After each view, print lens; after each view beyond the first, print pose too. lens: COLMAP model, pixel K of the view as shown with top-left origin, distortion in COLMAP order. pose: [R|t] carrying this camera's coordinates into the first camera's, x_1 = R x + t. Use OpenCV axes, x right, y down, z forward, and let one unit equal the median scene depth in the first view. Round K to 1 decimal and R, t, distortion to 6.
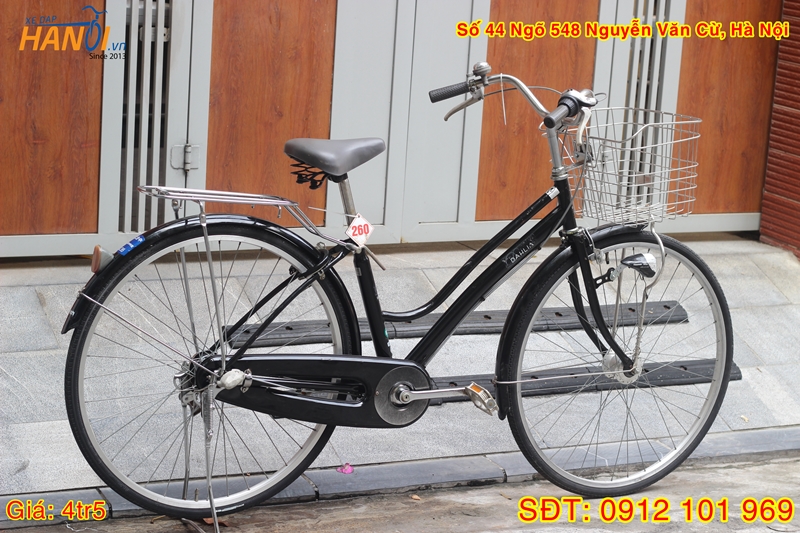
lens RADIAL K [[1919.0, 0, 405.3], [0, 1919.0, 267.1], [0, 0, 1]] dist [-0.100183, 0.000000]
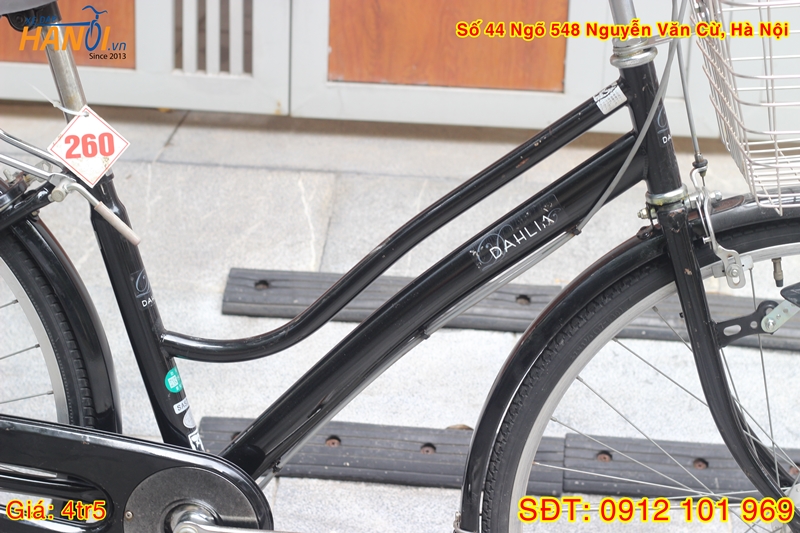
lens RADIAL K [[1919.0, 0, 401.9], [0, 1919.0, 266.8], [0, 0, 1]] dist [-0.100183, 0.000000]
pose [[0.858095, 0.147086, -0.491974, 0.235761], [-0.087635, 0.985990, 0.141932, -0.055833], [0.505958, -0.078677, 0.858962, 0.626089]]
